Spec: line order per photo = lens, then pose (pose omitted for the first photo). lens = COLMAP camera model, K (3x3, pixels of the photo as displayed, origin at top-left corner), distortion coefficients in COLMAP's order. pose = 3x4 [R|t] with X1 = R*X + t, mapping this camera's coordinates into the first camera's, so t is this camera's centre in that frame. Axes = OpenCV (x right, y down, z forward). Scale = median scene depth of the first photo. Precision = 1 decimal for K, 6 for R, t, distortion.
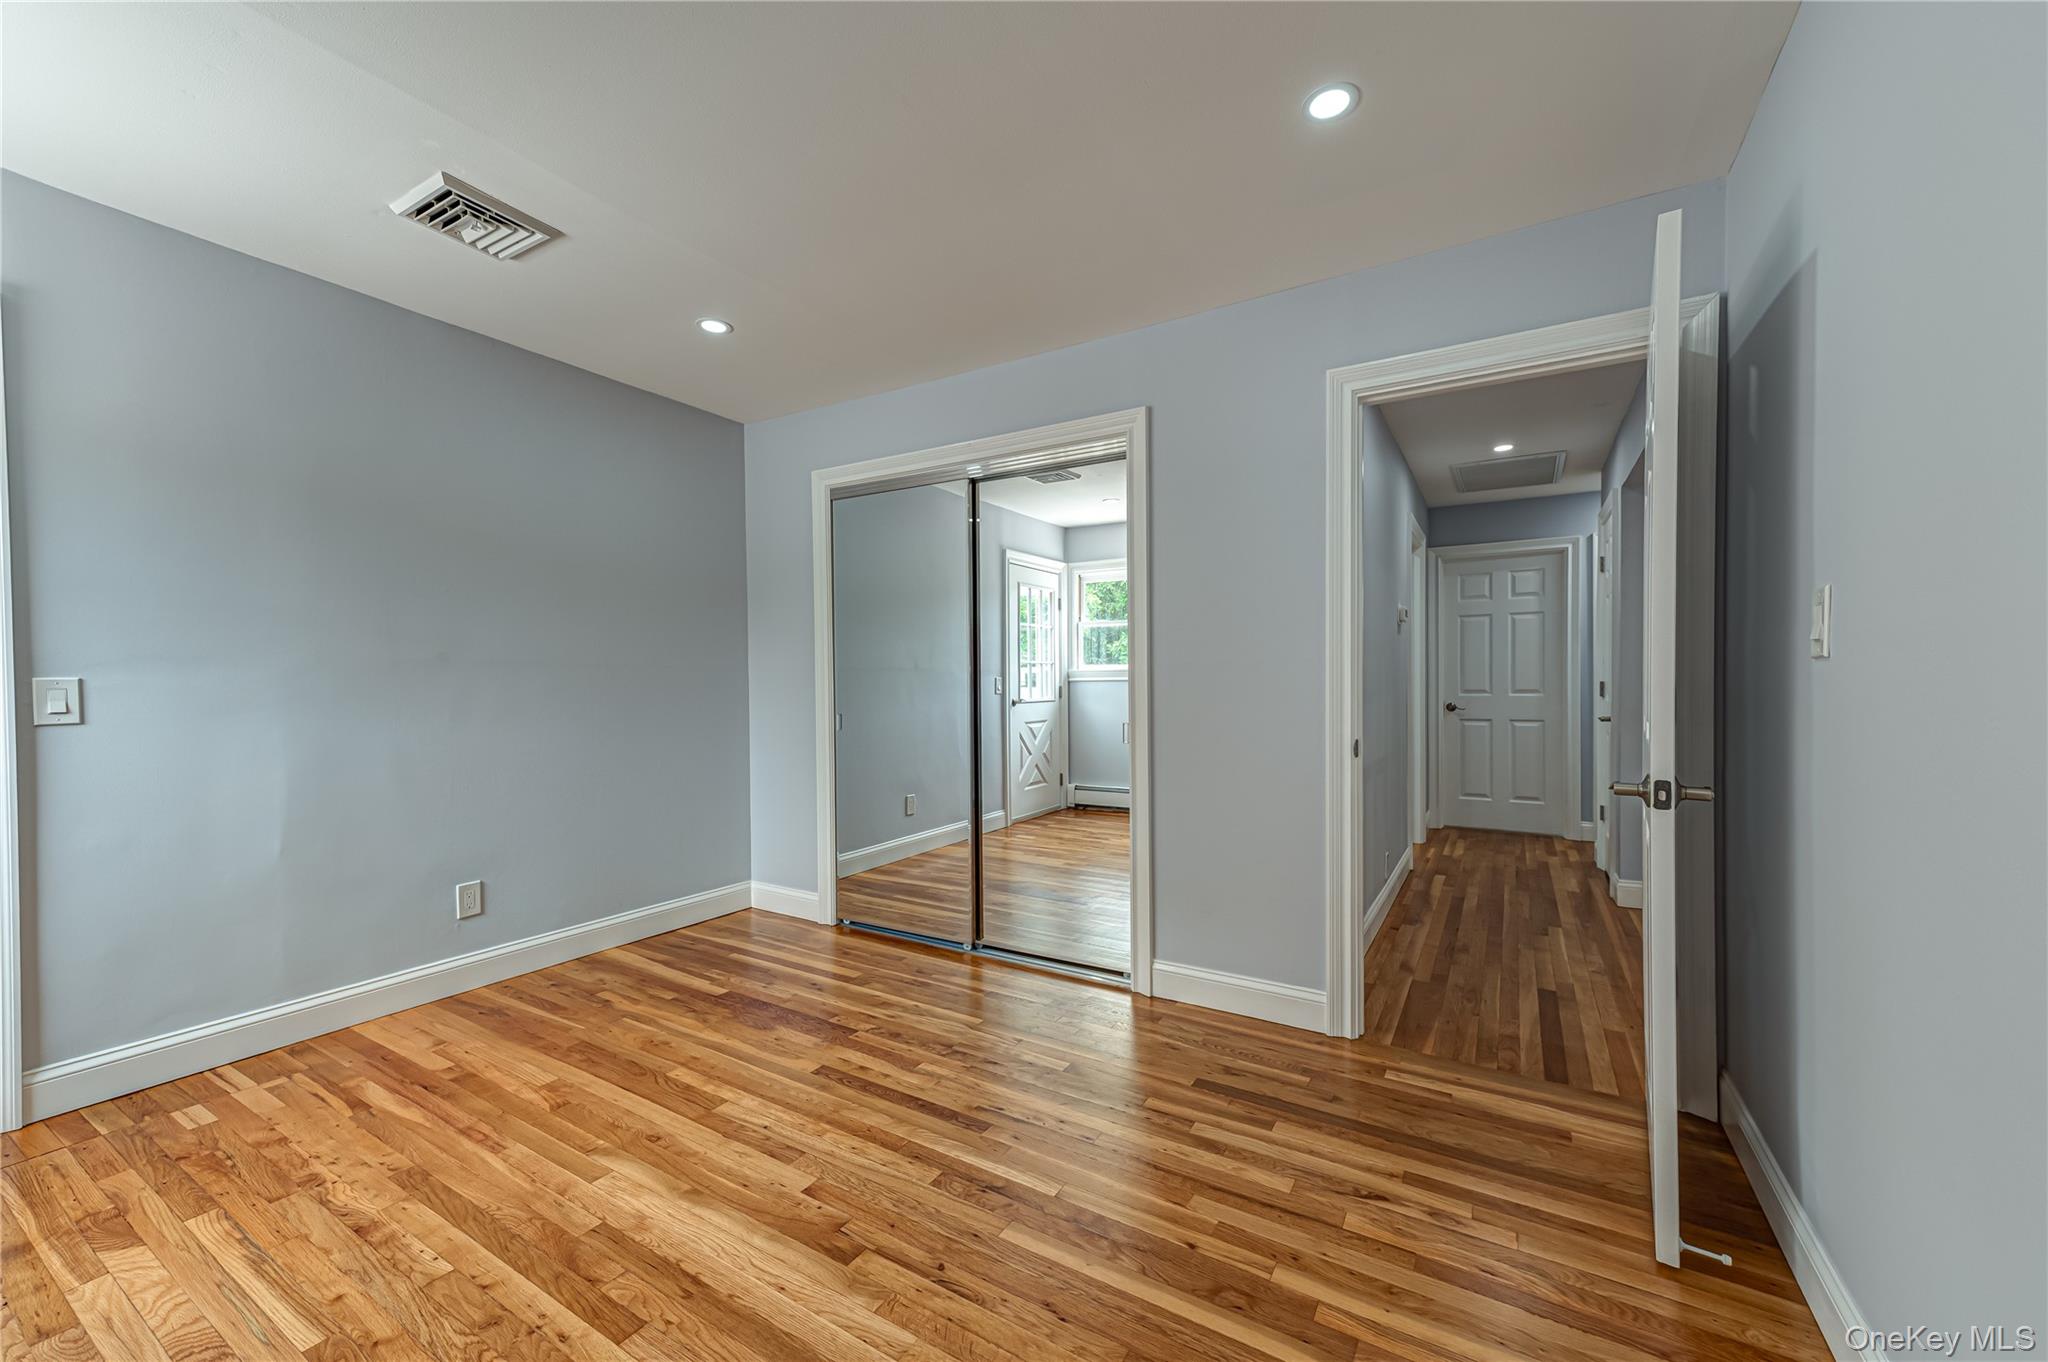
lens RADIAL K [[799.6, 0, 1018.9], [0, 799.6, 691.8], [0, 0, 1]] dist [0.012750, 0.000826]
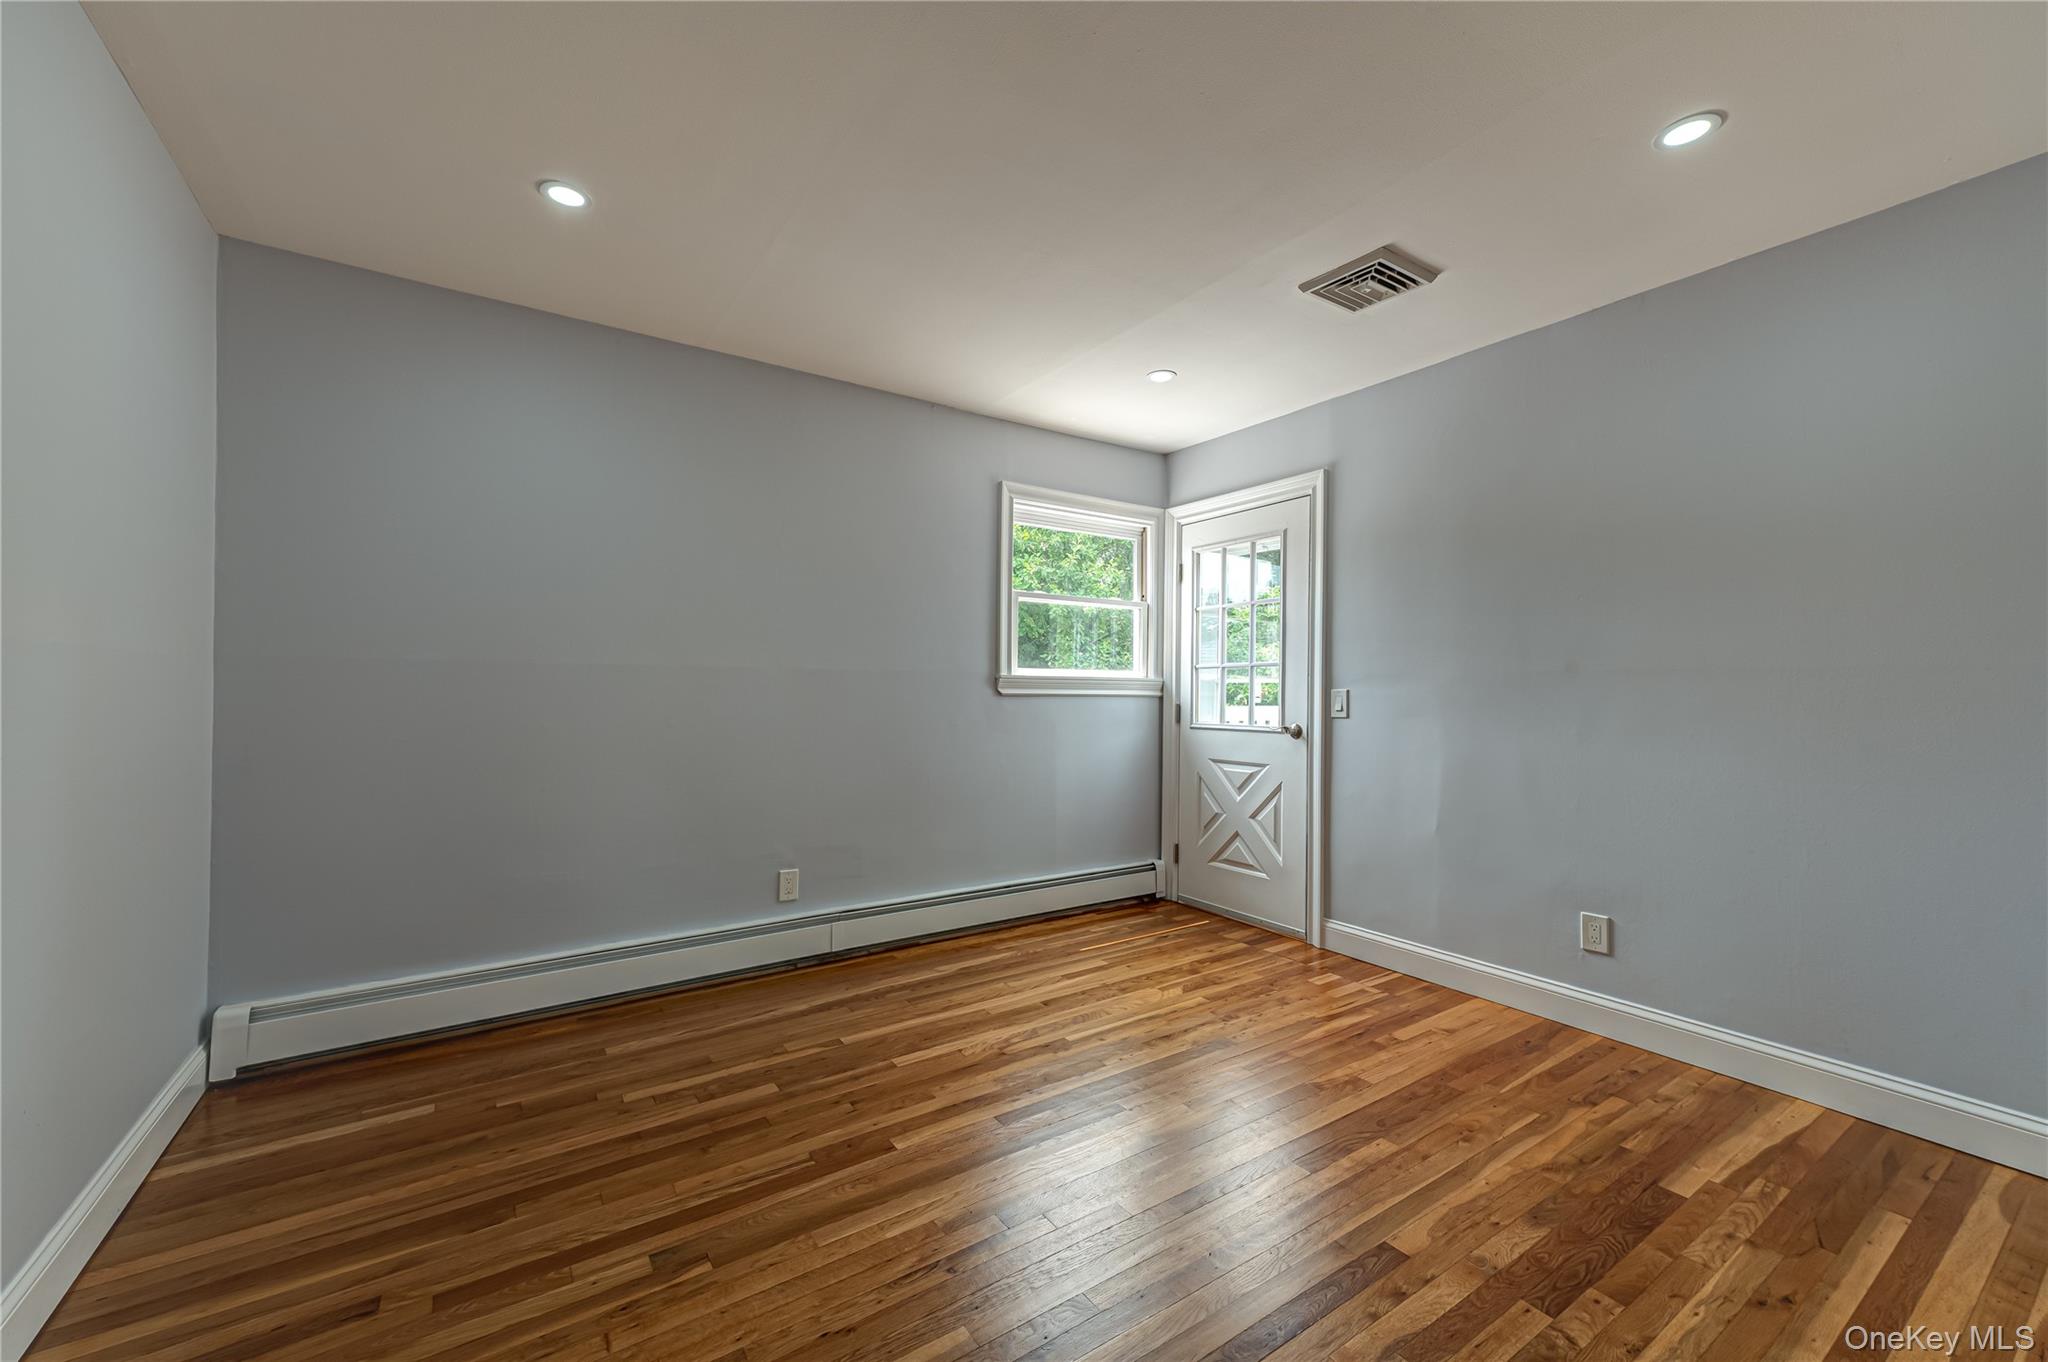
lens RADIAL K [[799.6, 0, 1018.9], [0, 799.6, 691.8], [0, 0, 1]] dist [0.012750, 0.000826]
pose [[-0.417936, 0.001641, -0.908475, 0.500010], [-0.017491, 0.999798, 0.009852, -0.014330], [0.908308, 0.020008, -0.417823, 0.945844]]
